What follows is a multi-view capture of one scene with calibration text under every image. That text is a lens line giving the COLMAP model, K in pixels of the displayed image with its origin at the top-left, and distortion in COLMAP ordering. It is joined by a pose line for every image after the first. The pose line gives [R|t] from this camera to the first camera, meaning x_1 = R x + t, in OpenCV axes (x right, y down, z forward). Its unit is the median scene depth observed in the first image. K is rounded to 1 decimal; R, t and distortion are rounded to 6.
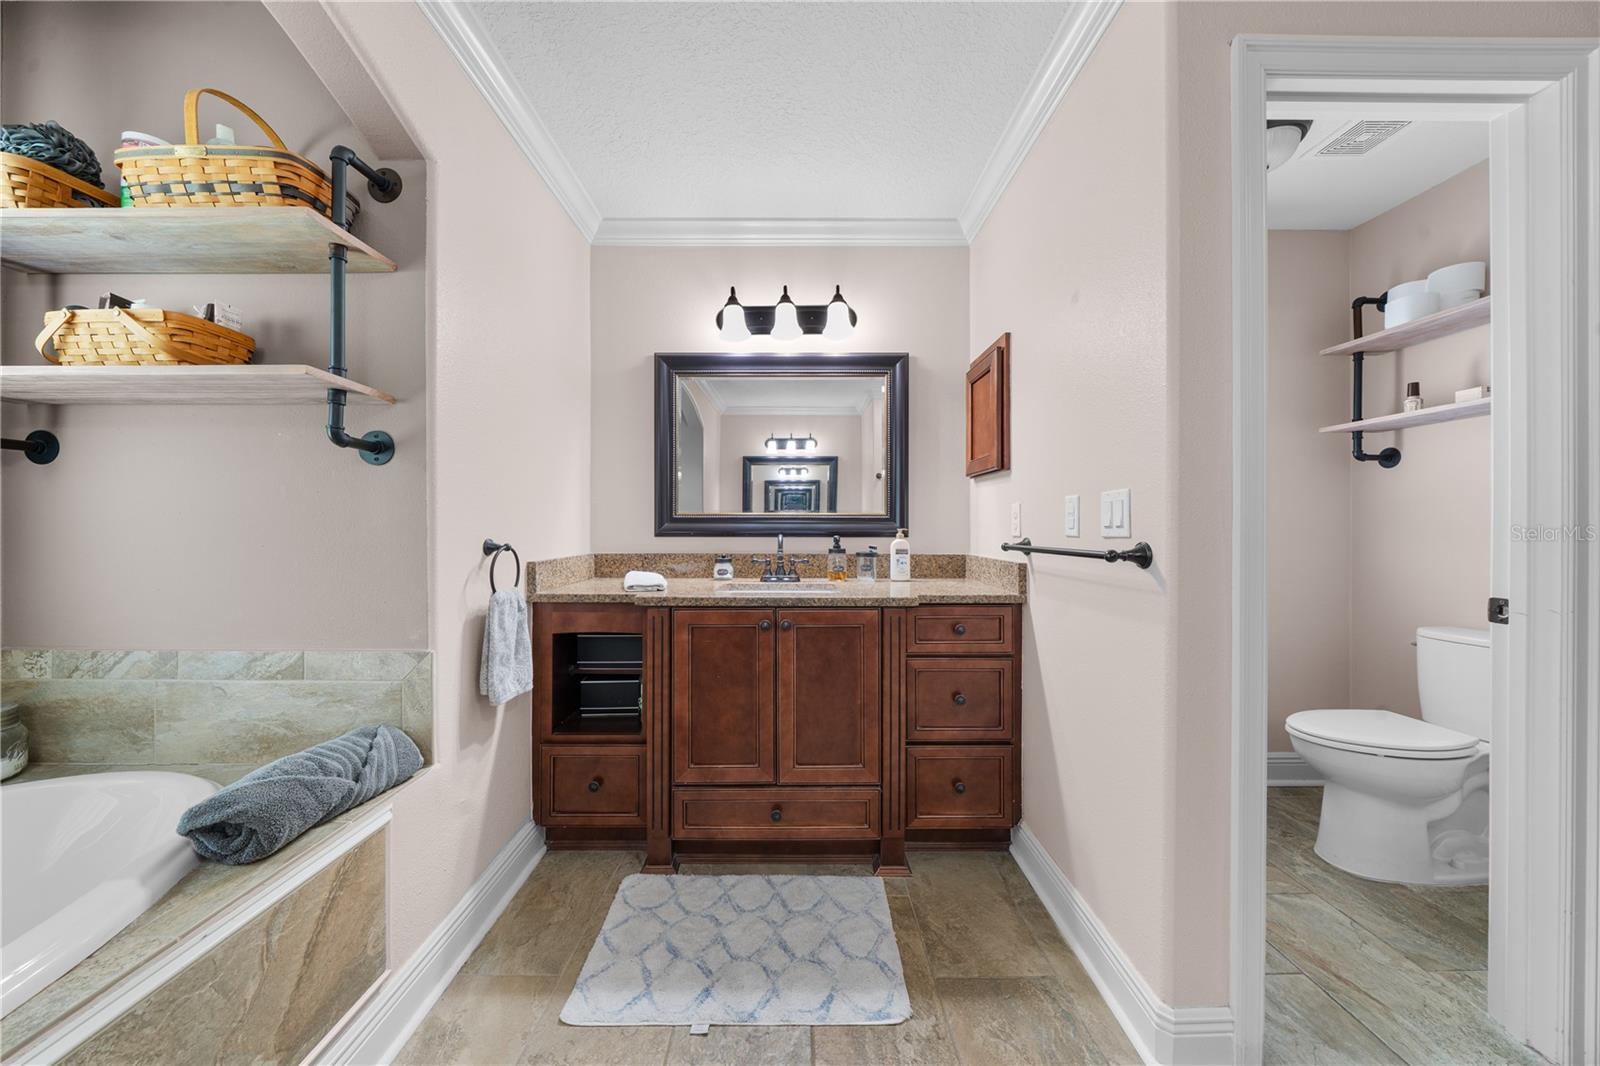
lens RADIAL K [[551.1, 0, 796.2], [0, 551.1, 526.6], [0, 0, 1]] dist [-0.000929, -0.000090]
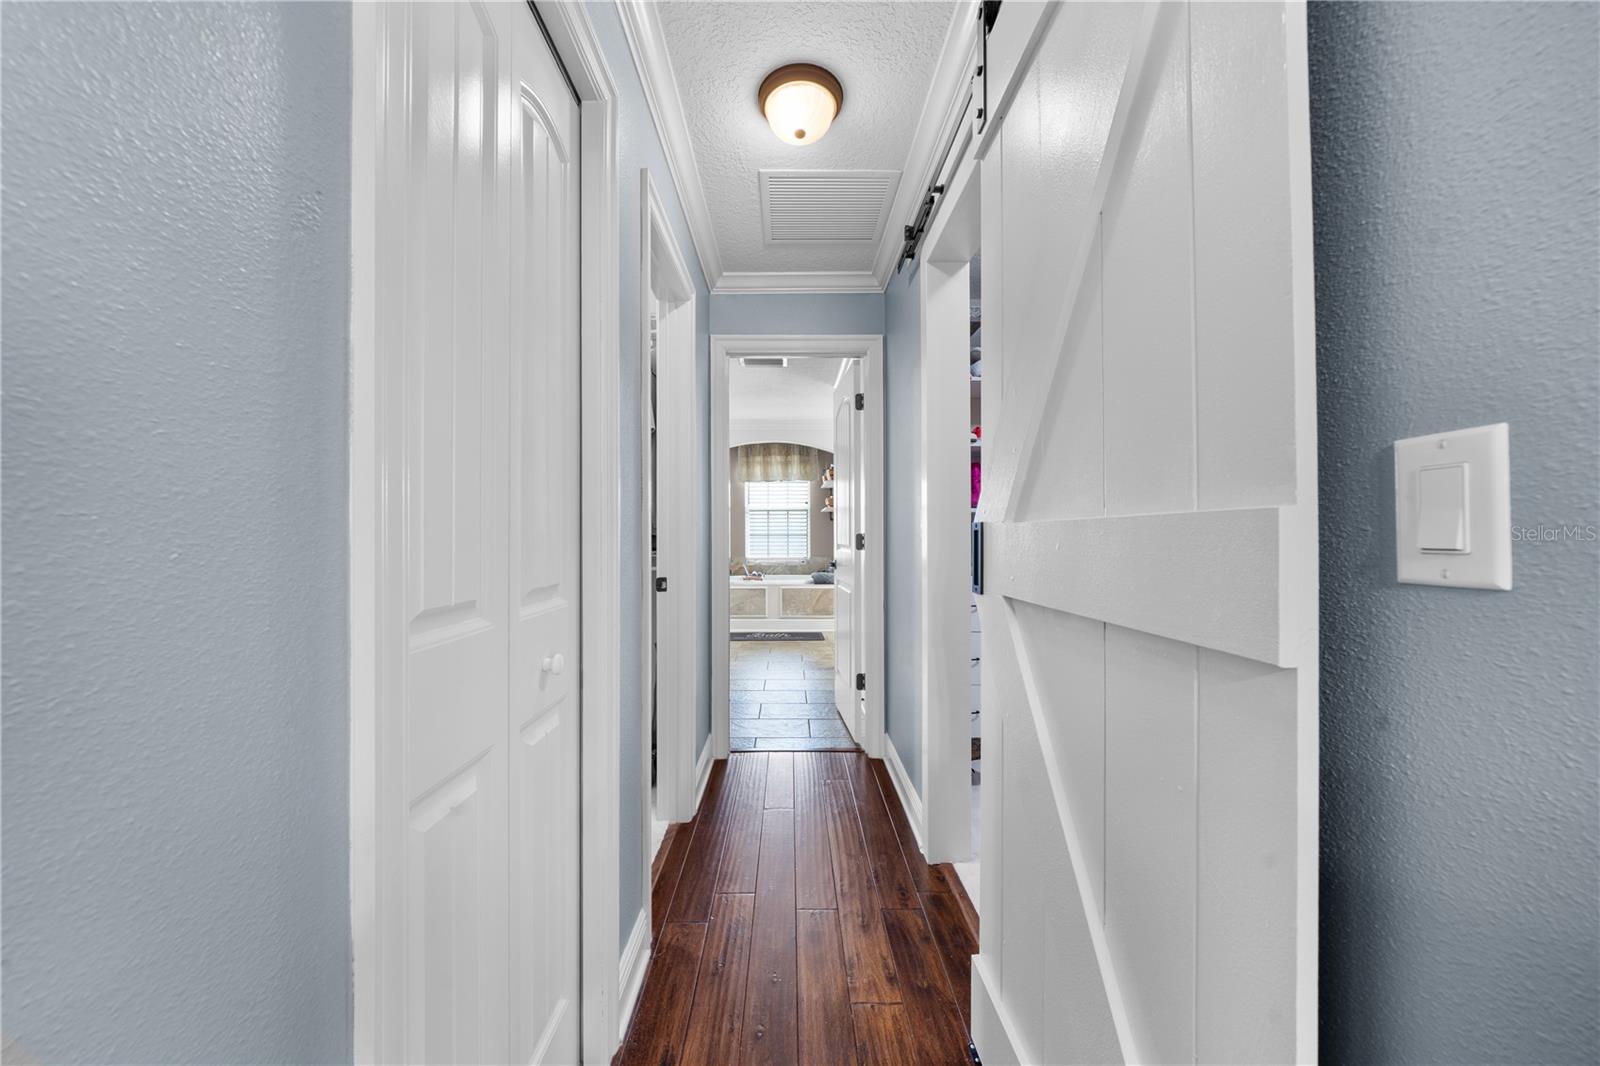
lens RADIAL K [[555.5, 0, 793.7], [0, 555.5, 533.5], [0, 0, 1]] dist [-0.002504, -0.000347]
pose [[0.010156, -0.005893, -0.999931, 3.239104], [0.001910, 0.999981, -0.005874, 0.015079], [0.999947, -0.001850, 0.010168, 0.370640]]
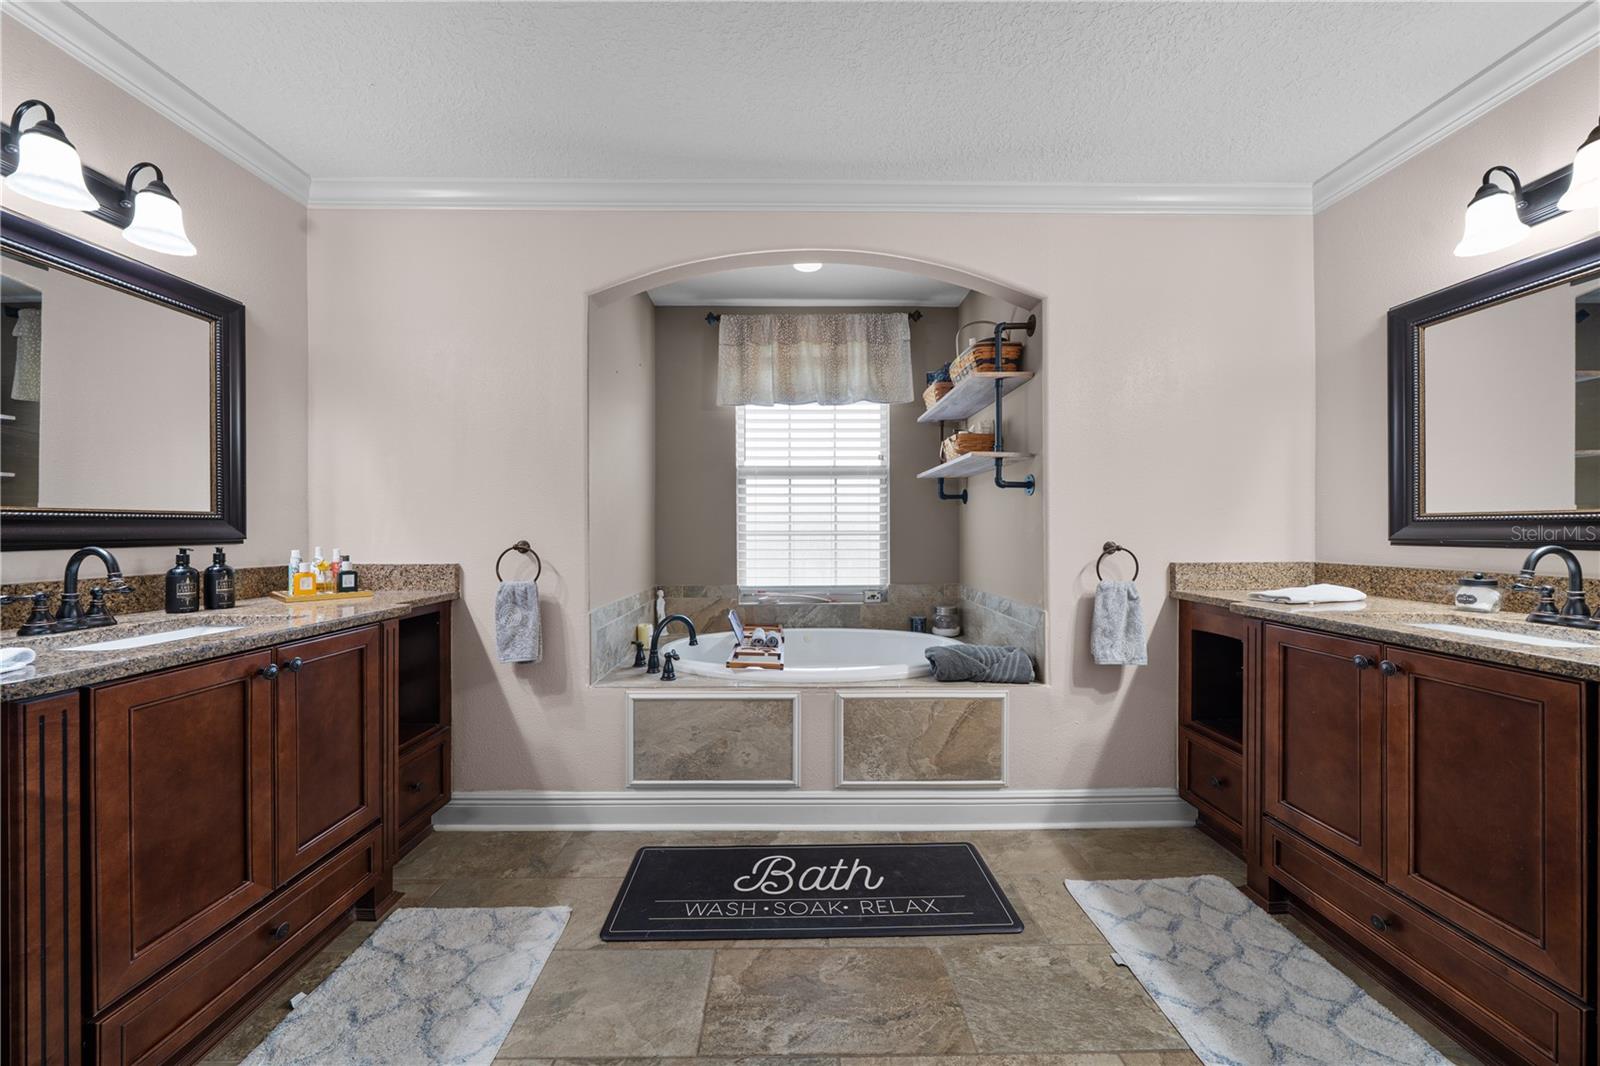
lens RADIAL K [[555.5, 0, 793.7], [0, 555.5, 533.5], [0, 0, 1]] dist [-0.002504, -0.000347]
pose [[0.006852, 0.003954, -0.999969, 0.711484], [0.000968, 0.999992, 0.003960, -0.002580], [0.999976, -0.000995, 0.006848, 0.211920]]
